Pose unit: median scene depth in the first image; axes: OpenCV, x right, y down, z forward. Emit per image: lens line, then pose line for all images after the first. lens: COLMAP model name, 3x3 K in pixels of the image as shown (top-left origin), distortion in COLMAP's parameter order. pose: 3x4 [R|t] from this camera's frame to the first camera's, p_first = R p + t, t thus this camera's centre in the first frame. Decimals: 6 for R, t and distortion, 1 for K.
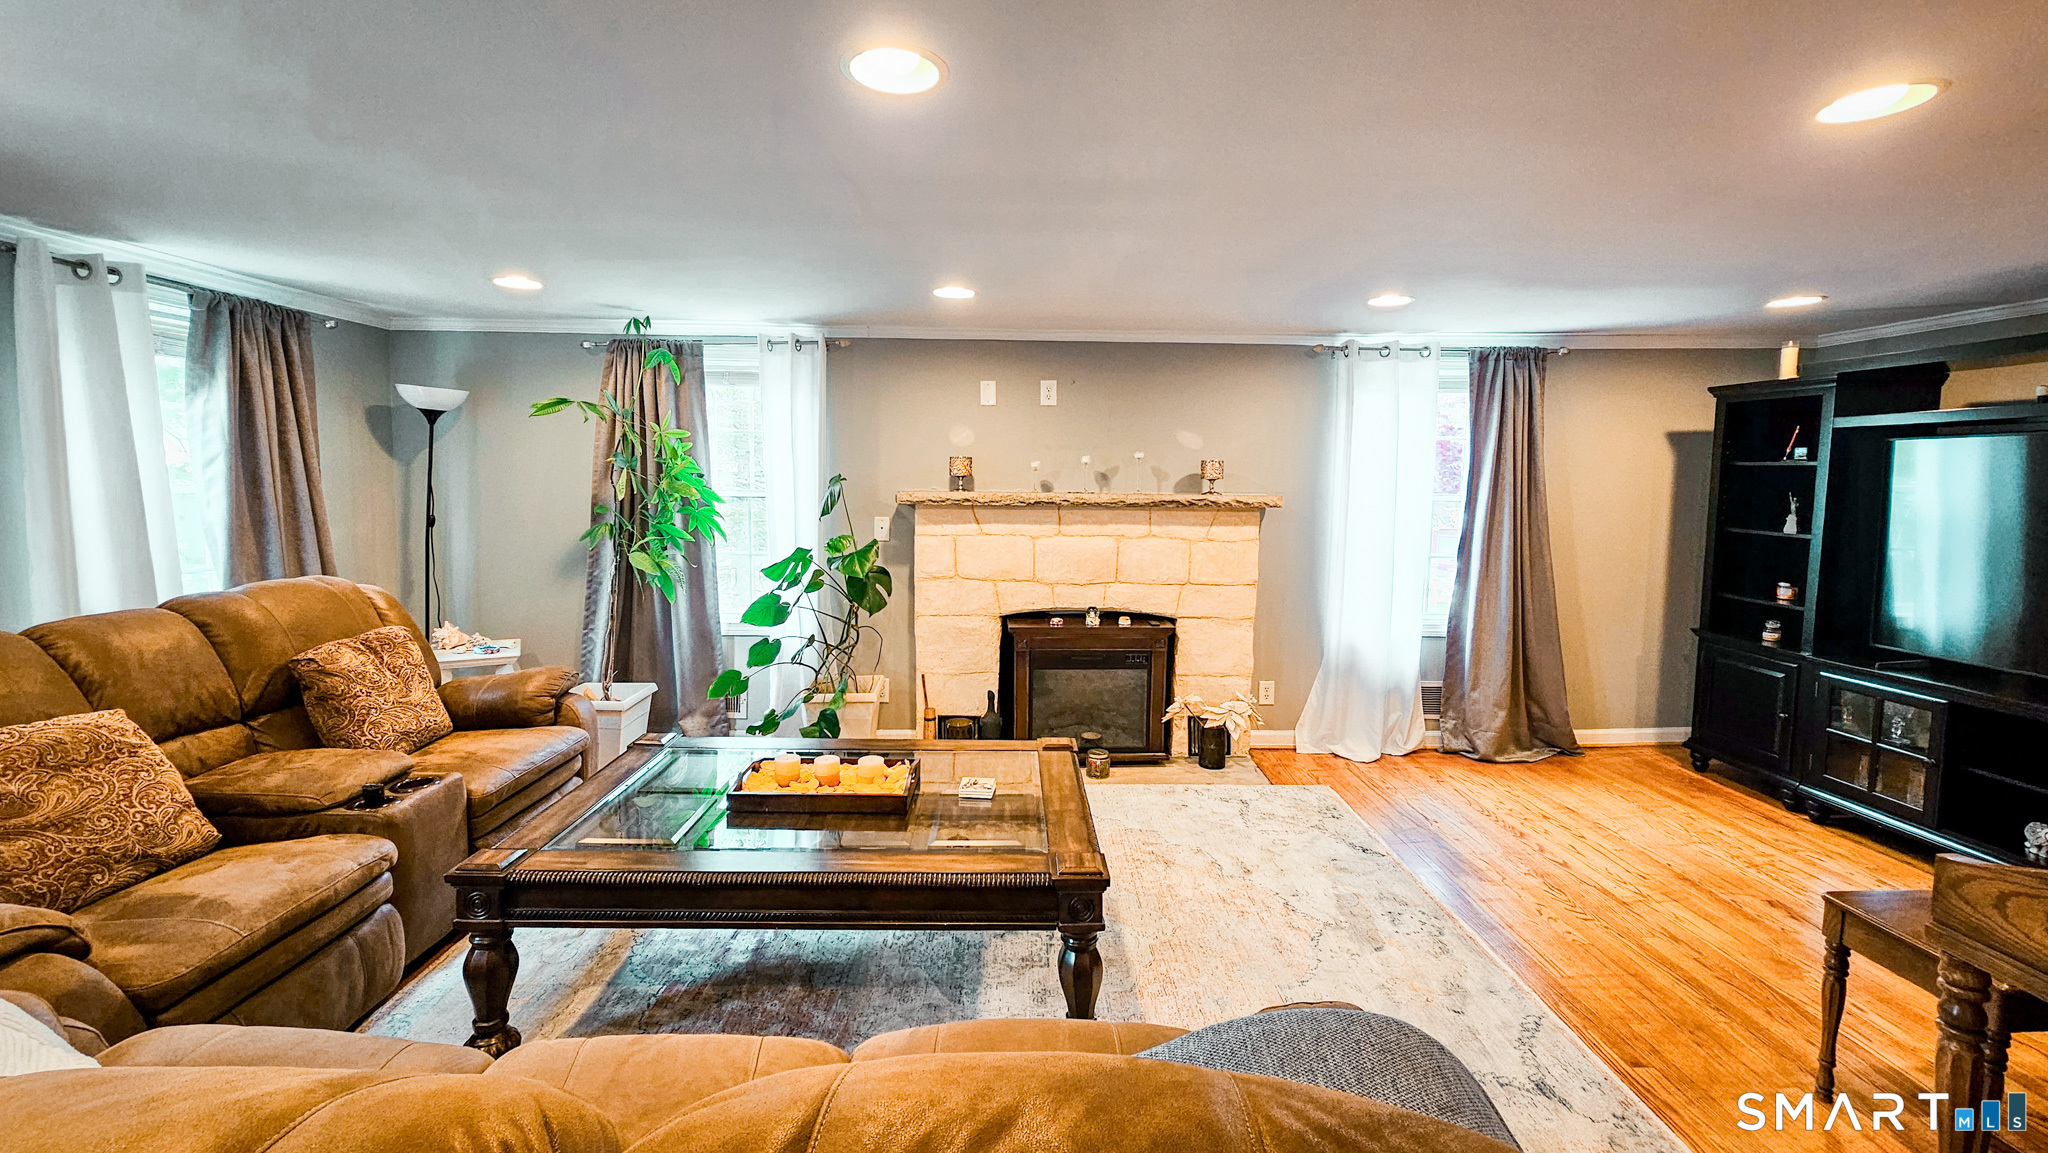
lens RADIAL K [[826.0, 0, 1032.0], [0, 826.0, 542.3], [0, 0, 1]] dist [-0.004786, 0.000413]
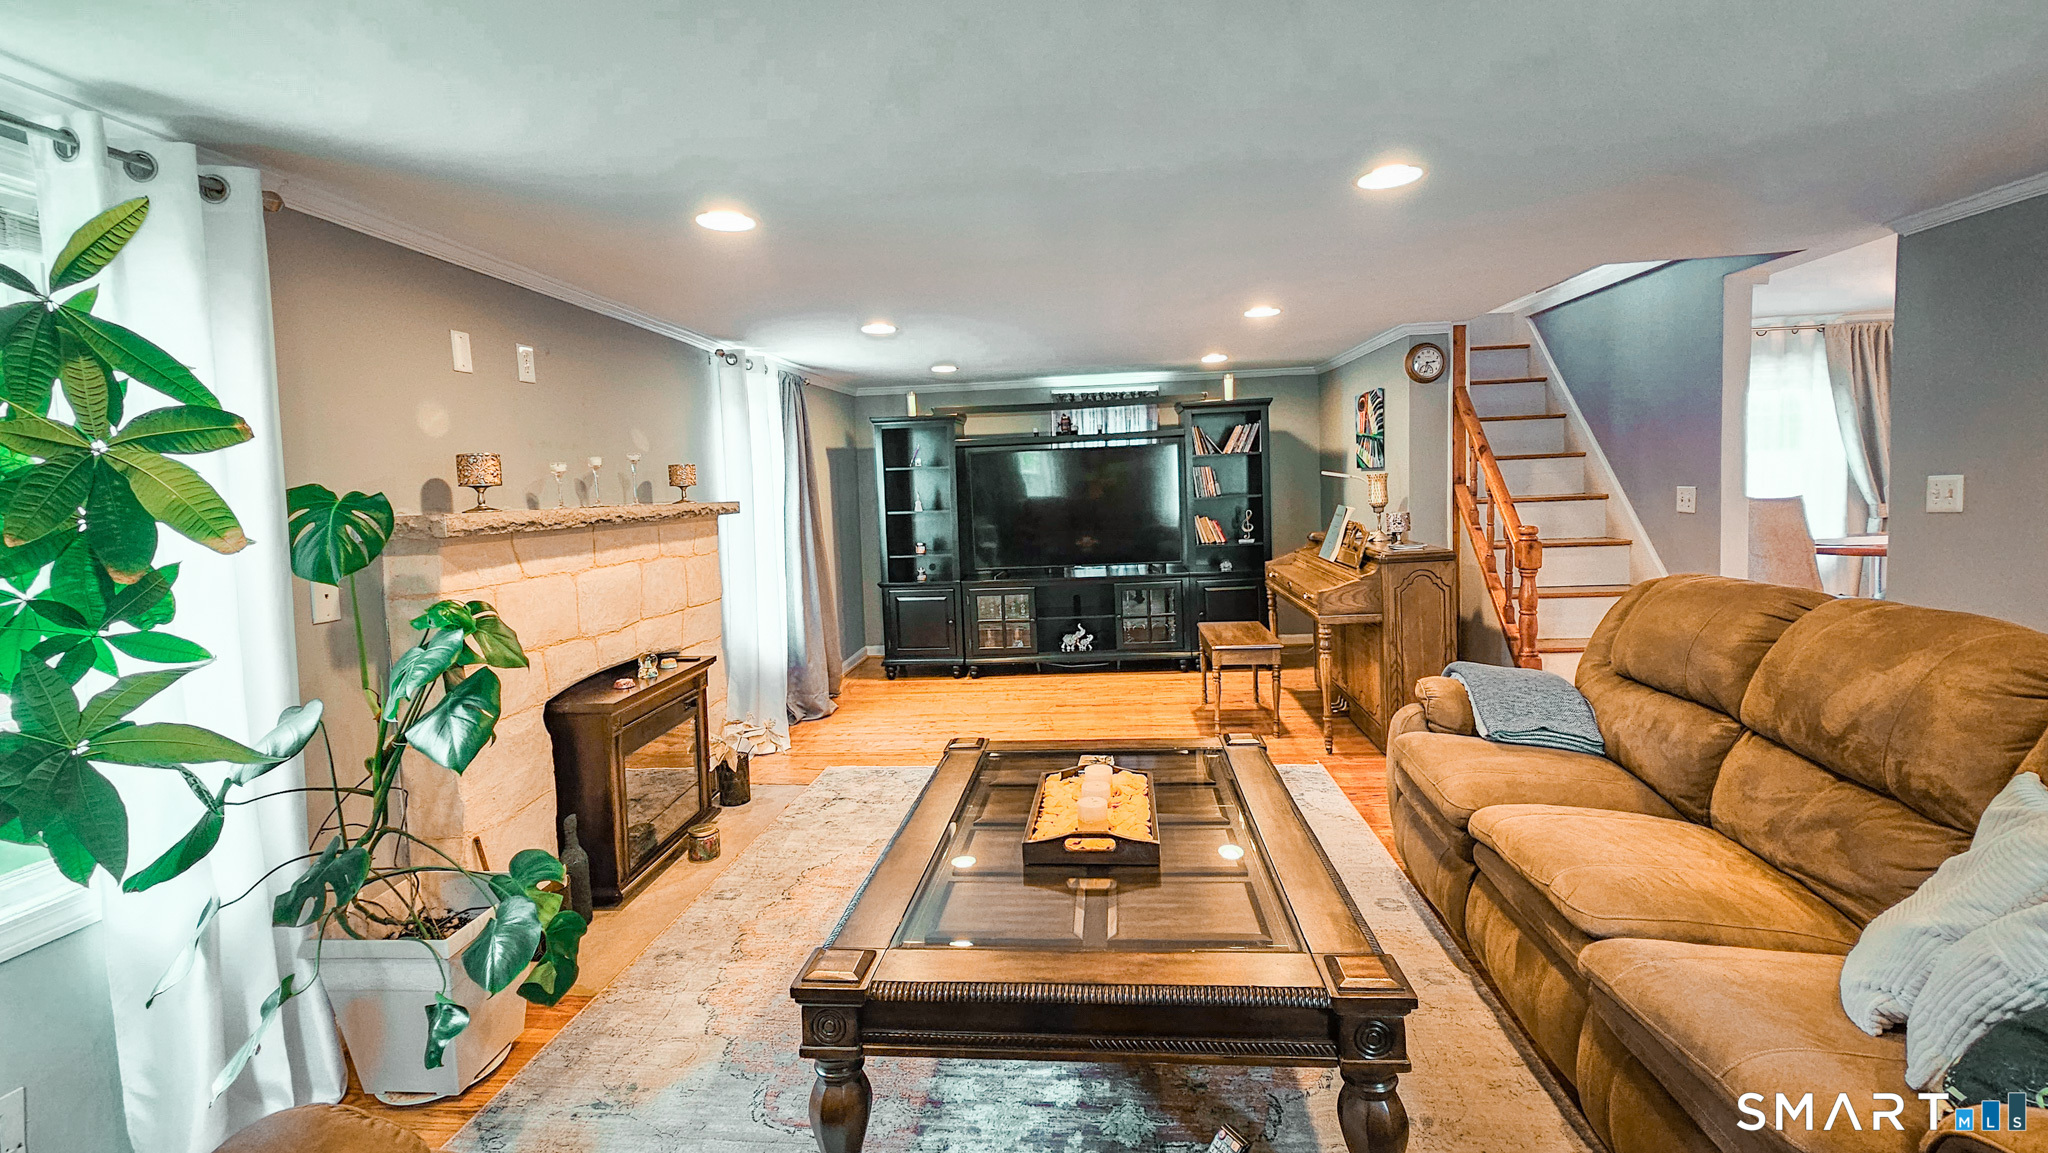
lens RADIAL K [[862.1, 0, 1032.0], [0, 862.1, 533.2], [0, 0, 1]] dist [-0.003751, -0.000100]
pose [[0.121189, -0.069832, 0.990170, -0.652906], [0.117959, 0.991467, 0.055486, -0.033995], [-0.985596, 0.110076, 0.128393, 0.528154]]
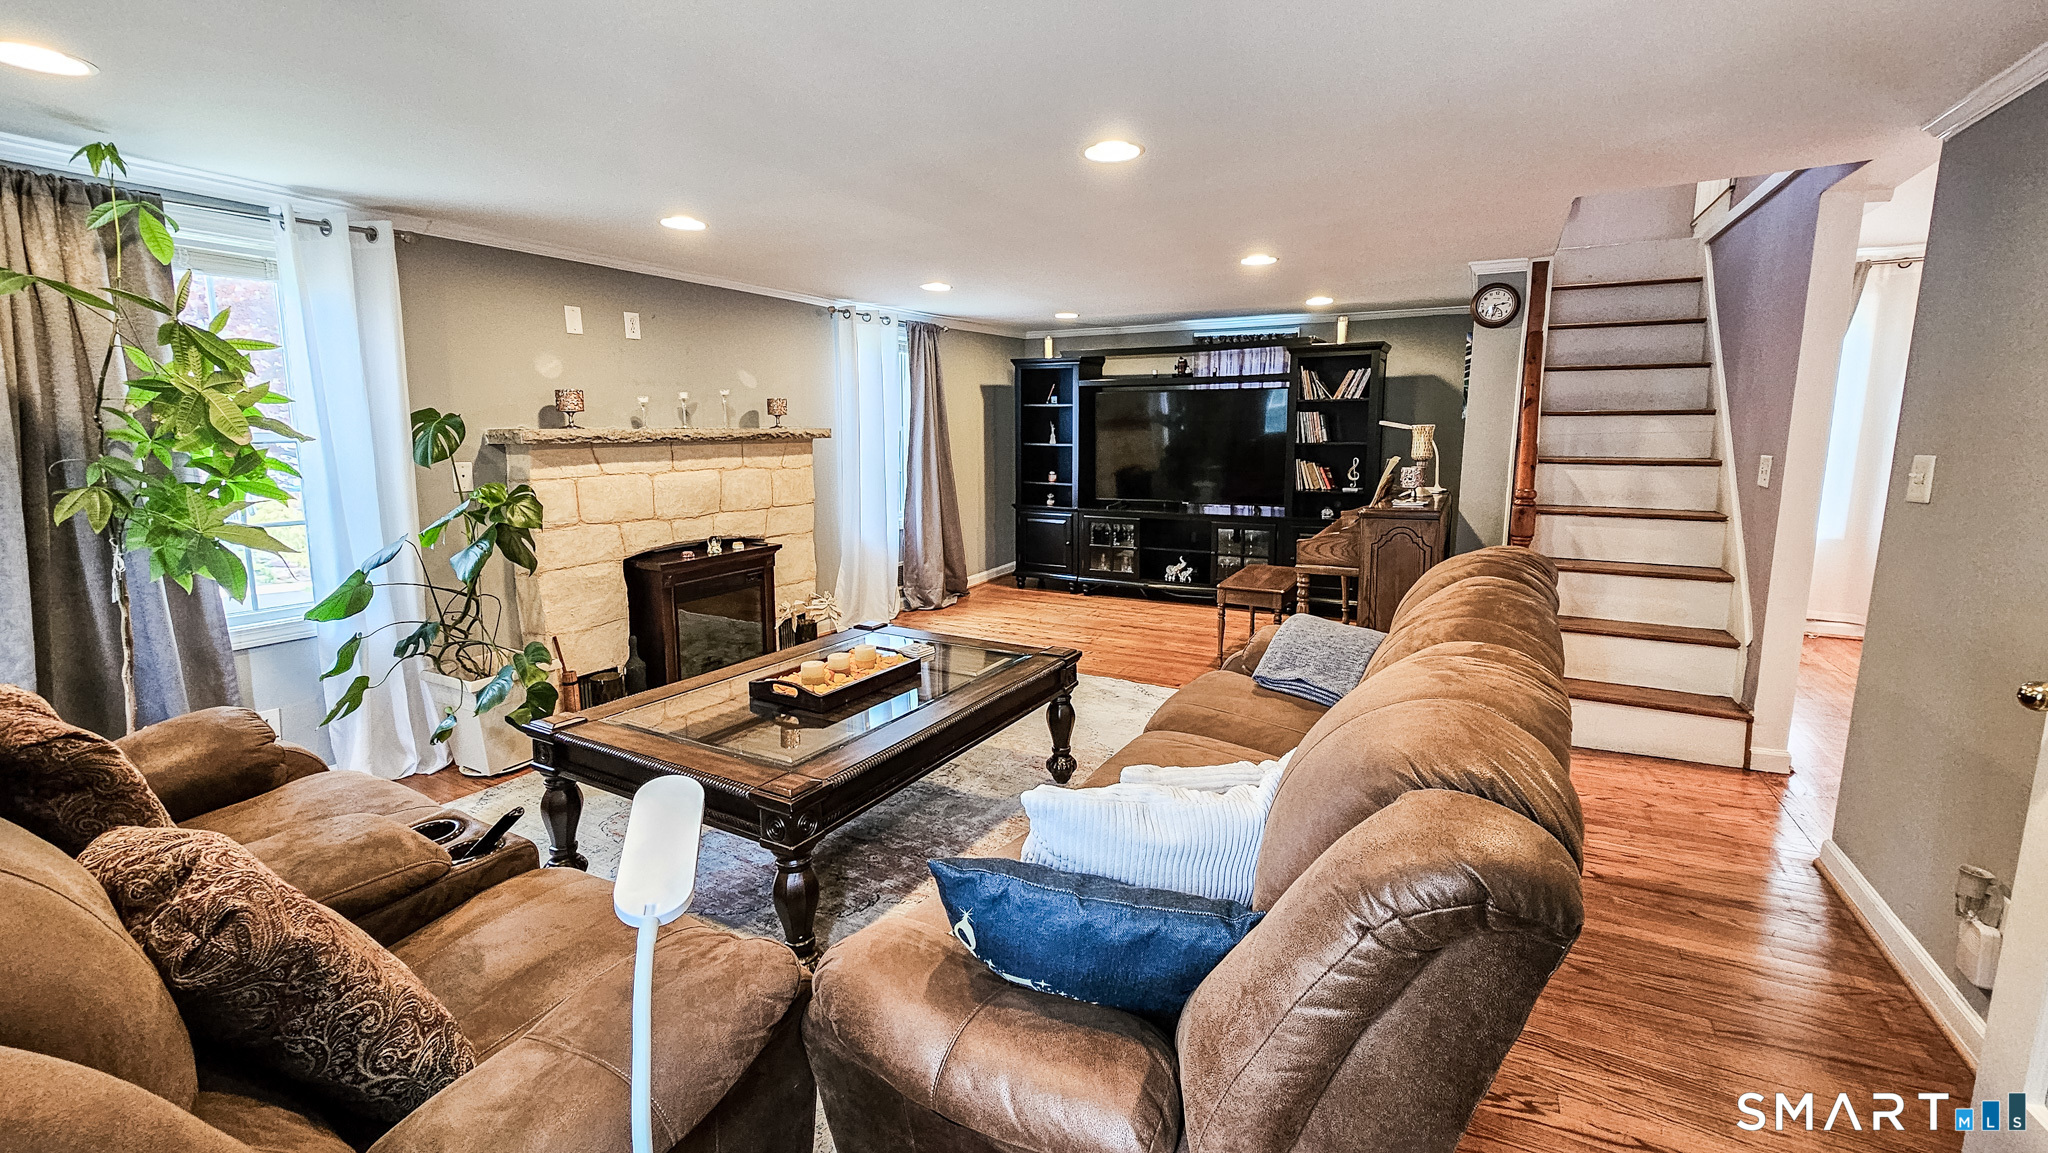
lens RADIAL K [[826.0, 0, 1033.1], [0, 826.0, 538.0], [0, 0, 1]] dist [-0.004786, 0.000413]
pose [[0.508458, -0.127647, 0.851573, -0.611829], [0.074730, 0.991762, 0.104040, 0.000884], [-0.857838, 0.010738, 0.513808, 0.102939]]
